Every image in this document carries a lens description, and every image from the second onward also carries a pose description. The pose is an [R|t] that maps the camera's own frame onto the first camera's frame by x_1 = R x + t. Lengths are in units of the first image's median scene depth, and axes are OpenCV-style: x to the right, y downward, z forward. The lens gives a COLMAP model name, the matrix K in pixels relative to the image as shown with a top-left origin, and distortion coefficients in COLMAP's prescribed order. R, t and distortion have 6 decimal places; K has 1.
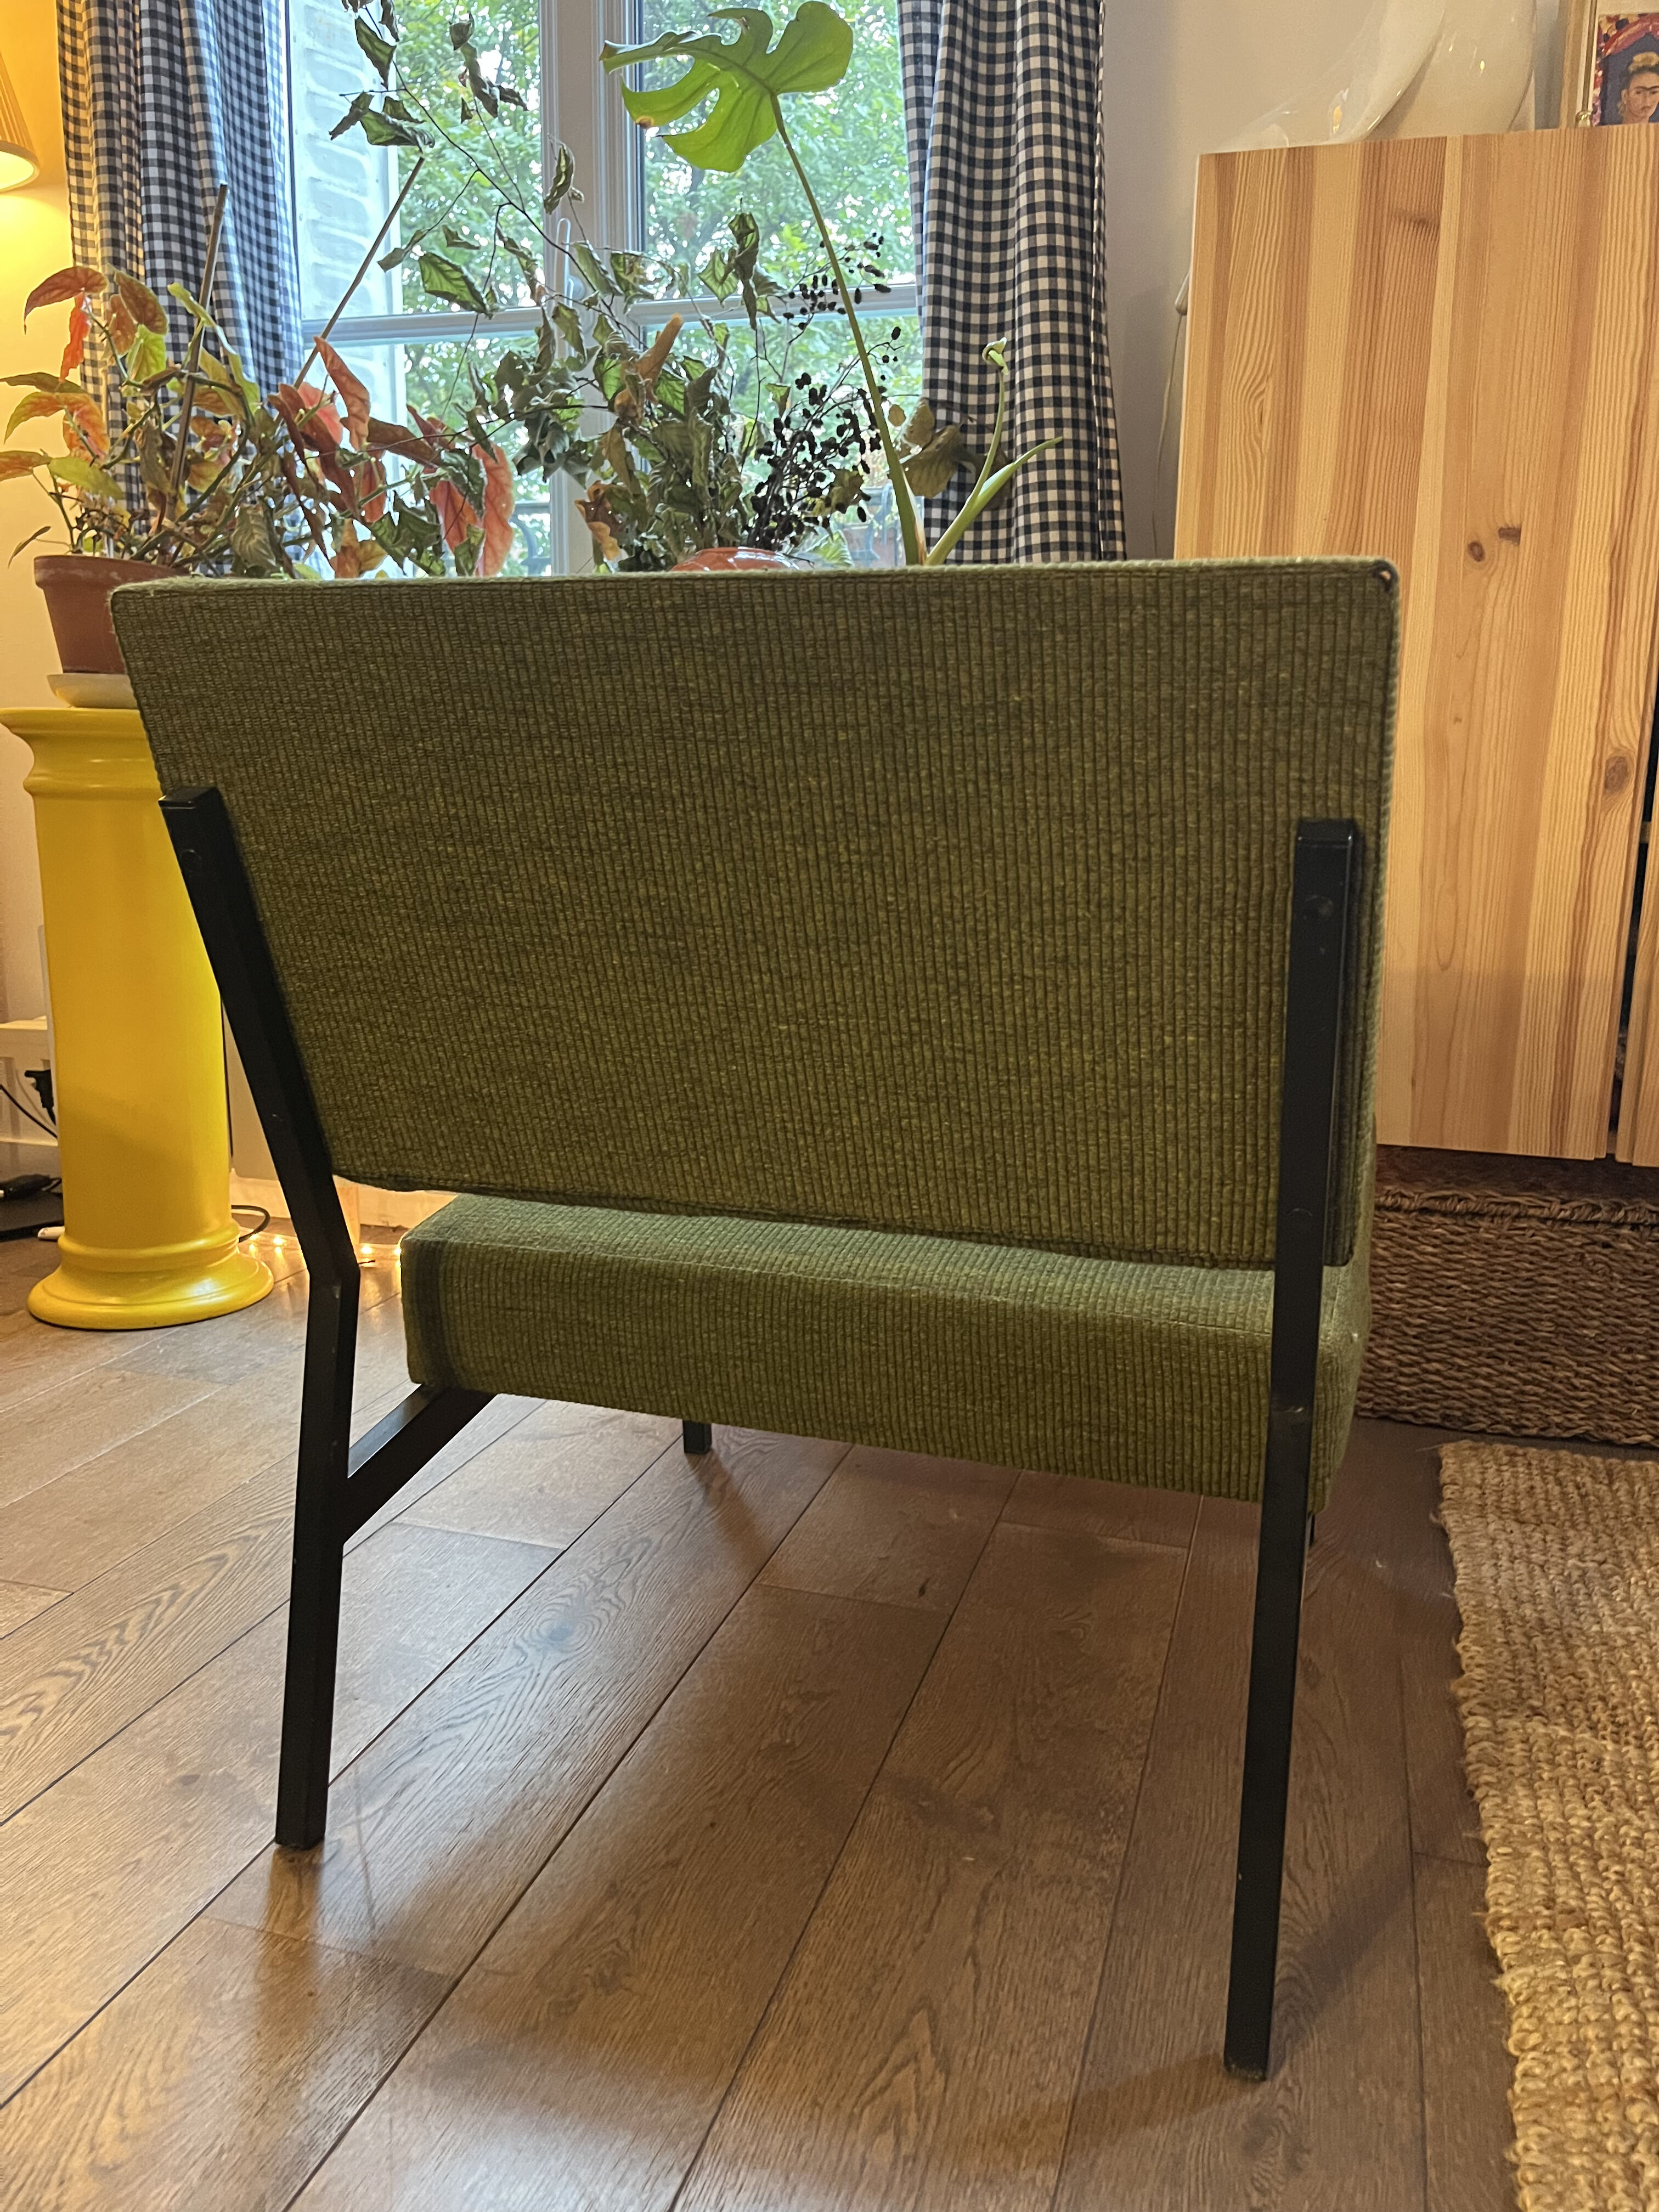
lens RADIAL K [[1726.6, 0, 835.6], [0, 1726.6, 1103.7], [0, 0, 1]] dist [0.043685, -0.065450]
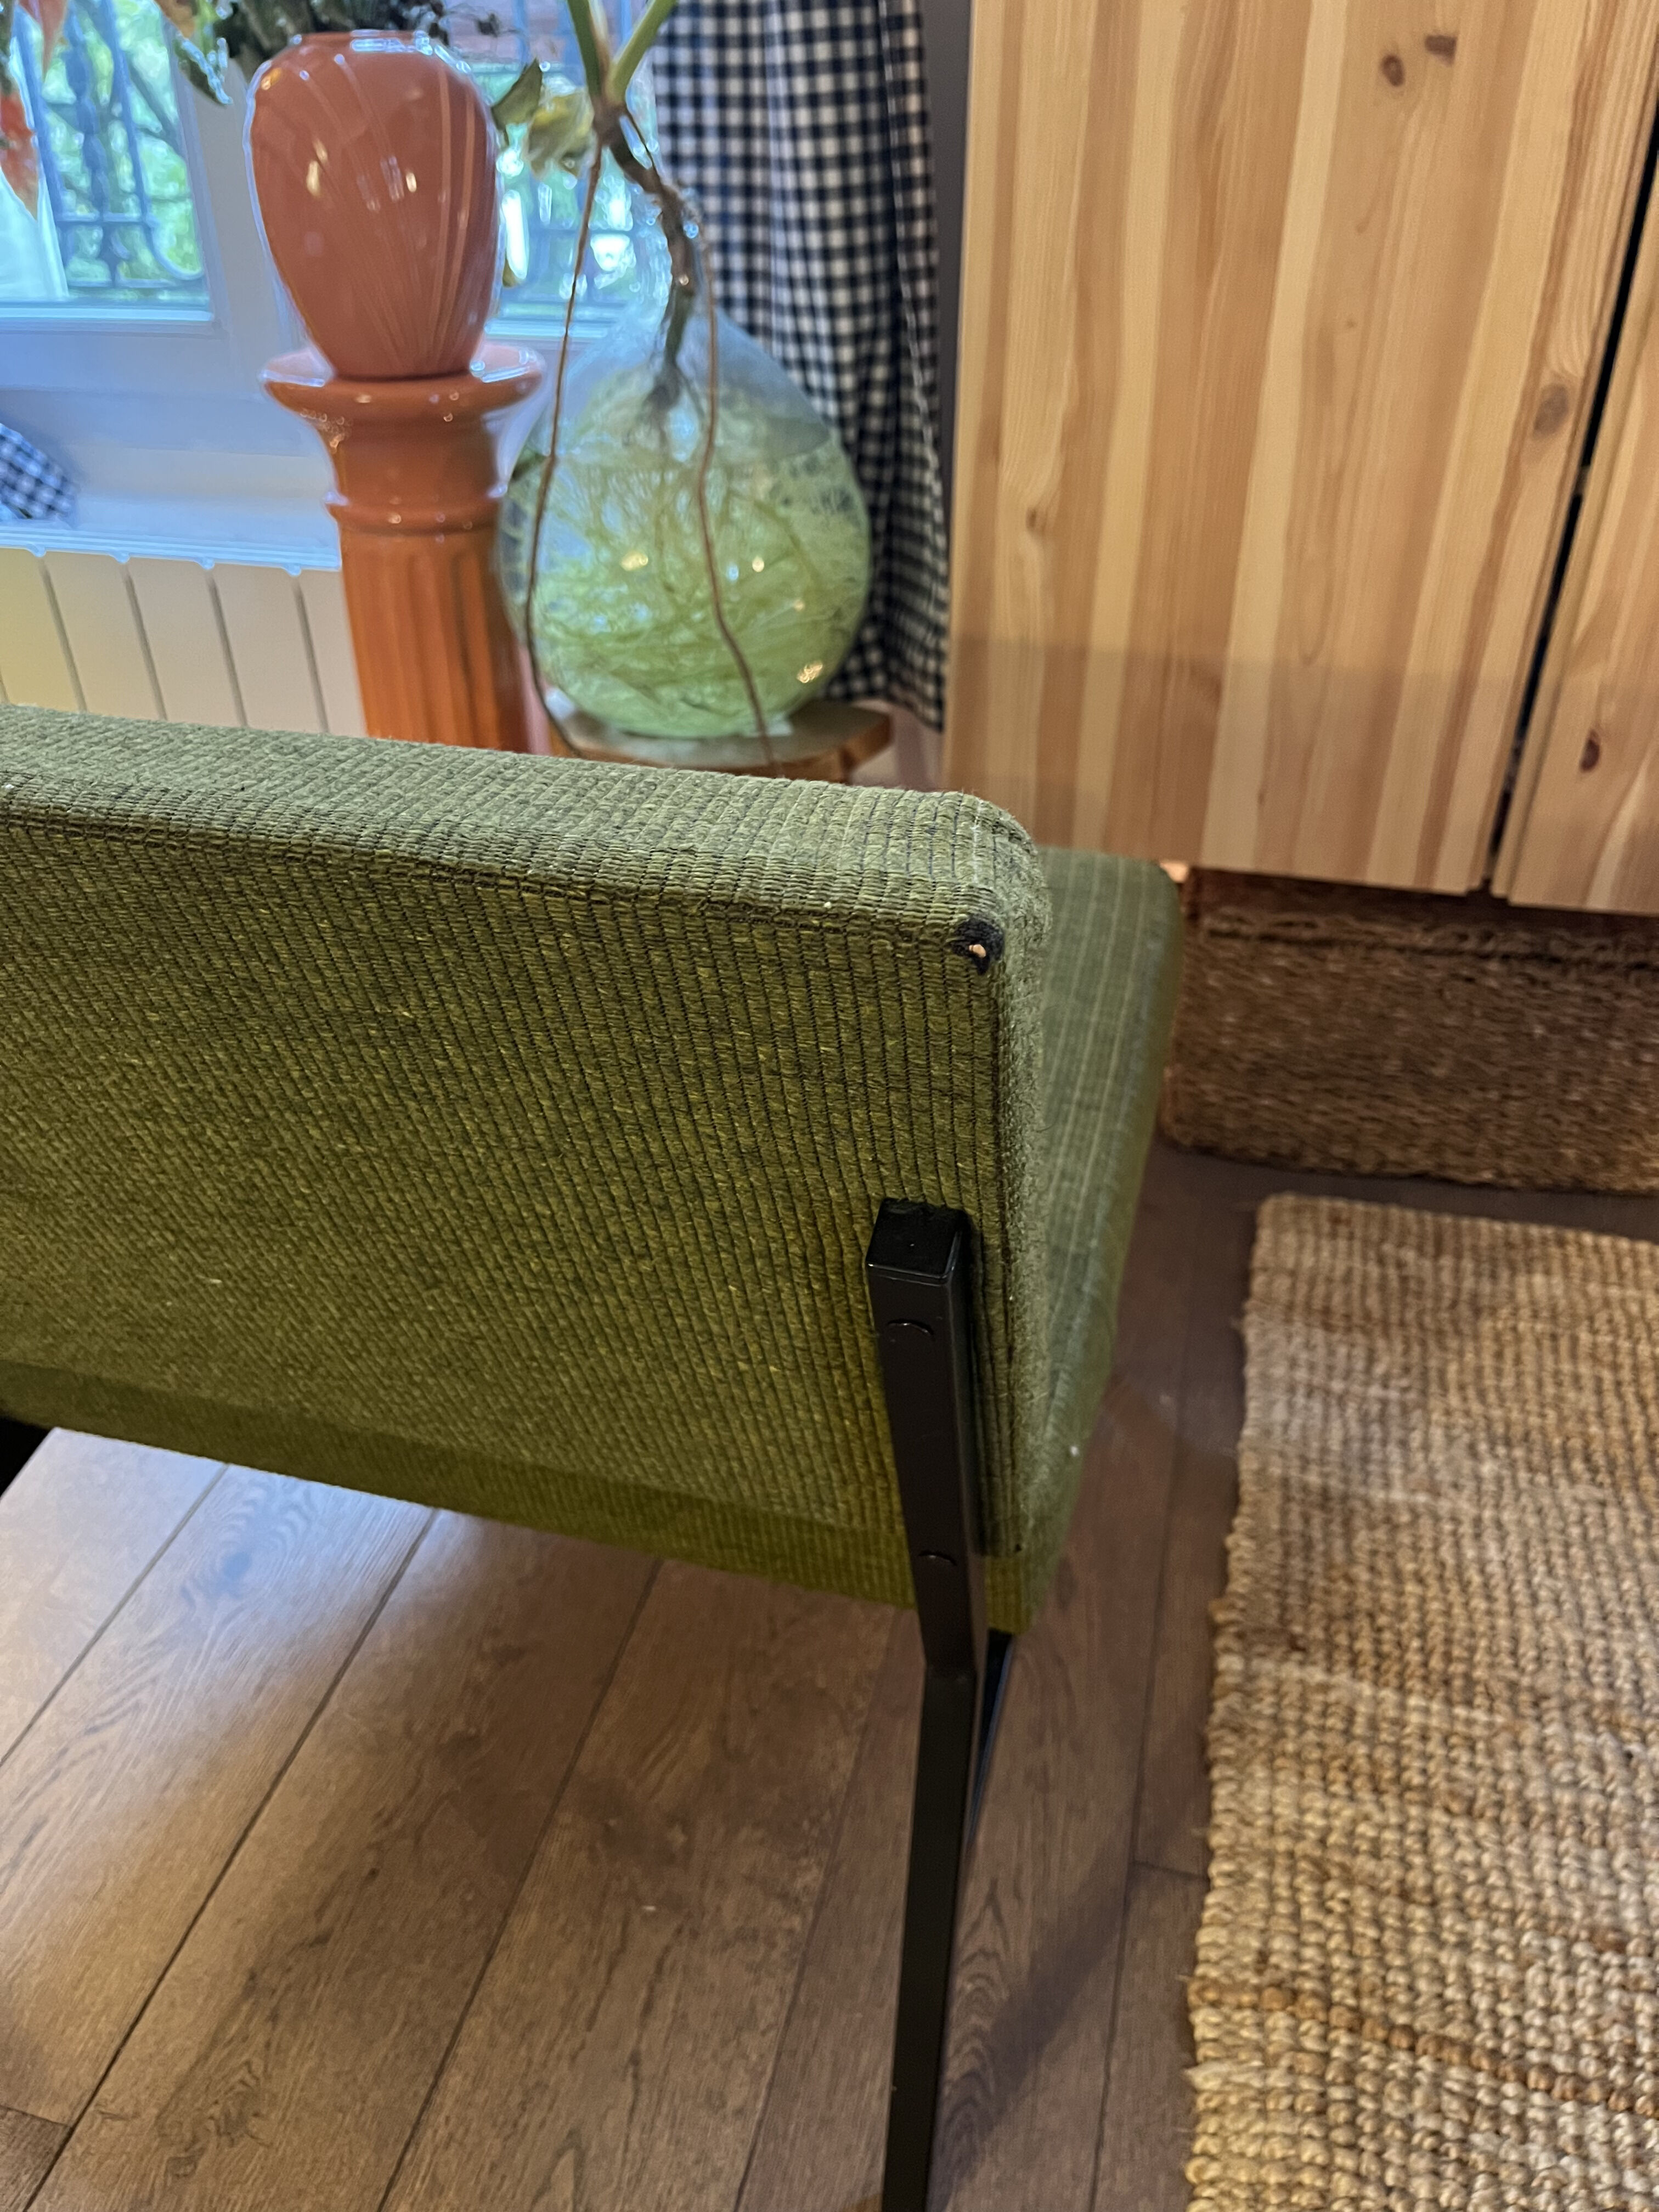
lens RADIAL K [[1726.6, 0, 844.9], [0, 1726.6, 1128.6], [0, 0, 1]] dist [0.043685, -0.065450]
pose [[0.998766, -0.037891, 0.032096, 0.154042], [0.022281, 0.919578, 0.392275, -0.281558], [-0.044378, -0.391076, 0.919288, 0.289657]]
